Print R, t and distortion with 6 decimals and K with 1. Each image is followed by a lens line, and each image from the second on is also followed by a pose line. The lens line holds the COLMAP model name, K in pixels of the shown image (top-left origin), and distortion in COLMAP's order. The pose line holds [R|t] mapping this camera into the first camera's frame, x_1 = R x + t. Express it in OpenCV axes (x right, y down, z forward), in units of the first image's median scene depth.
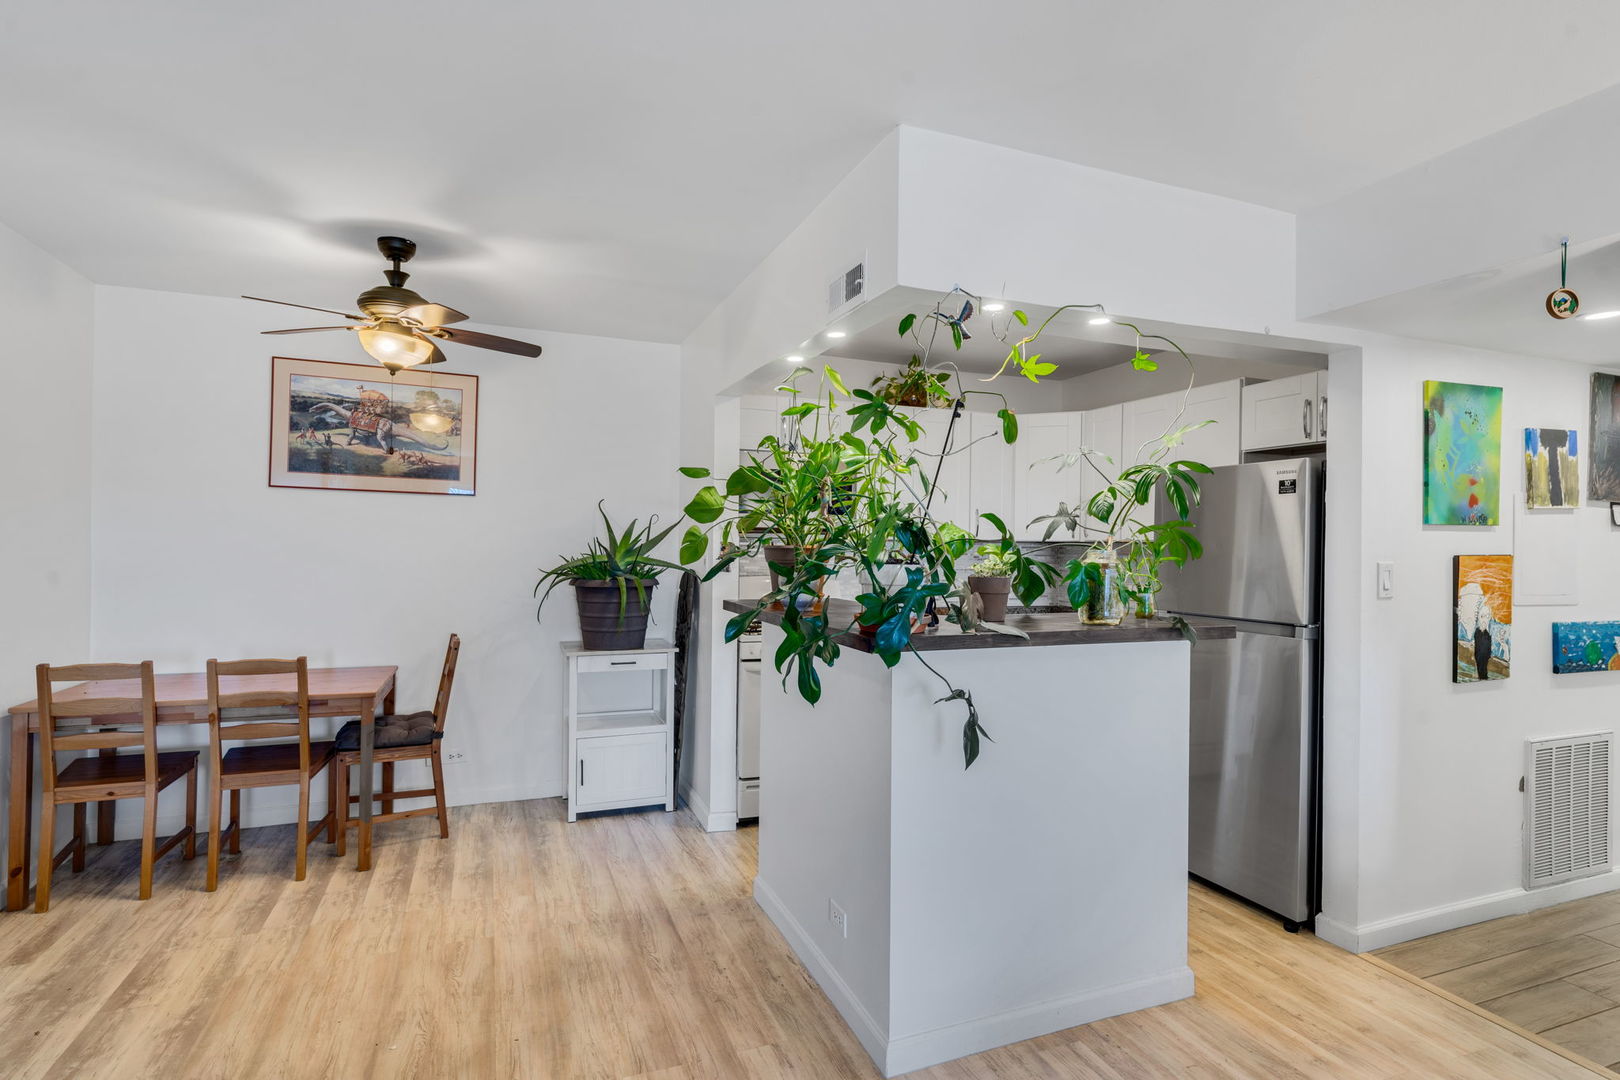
lens RADIAL K [[790.0, 0, 811.8], [0, 790.0, 545.0], [0, 0, 1]] dist [-0.011589, -0.000392]
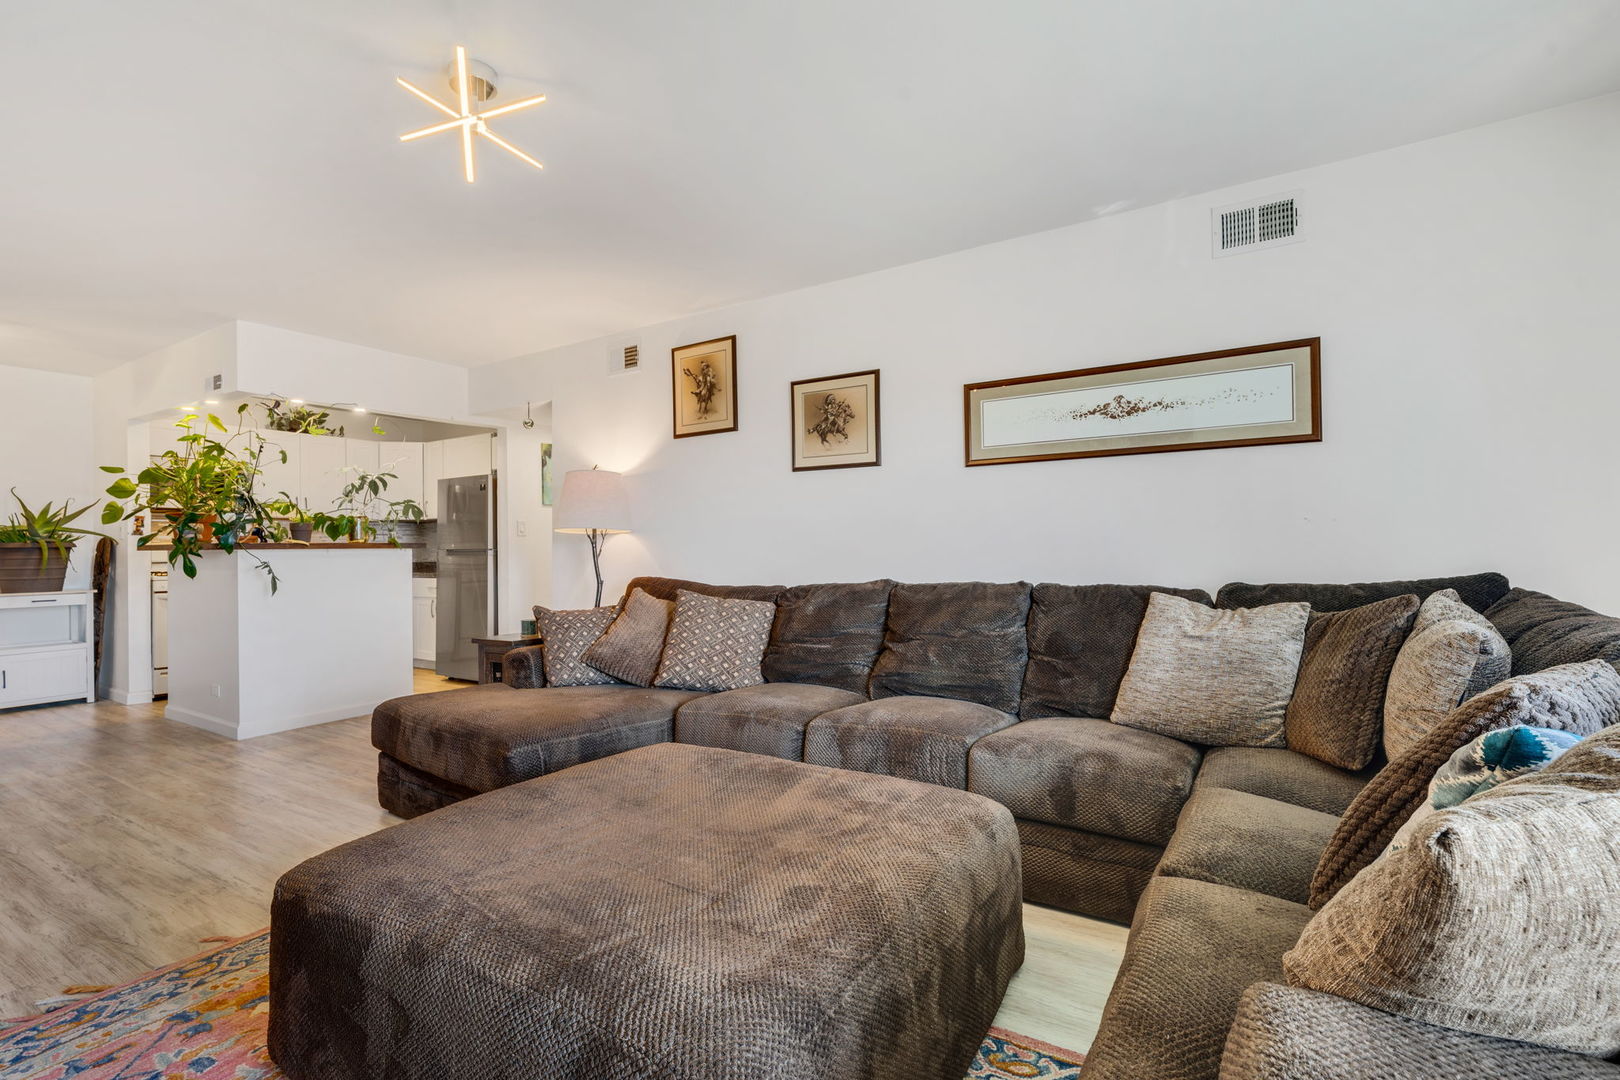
lens RADIAL K [[733.8, 0, 817.2], [0, 733.8, 543.3], [0, 0, 1]] dist [-0.002444, -0.000213]
pose [[0.805763, -0.017789, 0.591970, 0.118258], [0.023046, 0.999734, -0.001328, 0.088817], [-0.591789, 0.014713, 0.805959, -0.998058]]
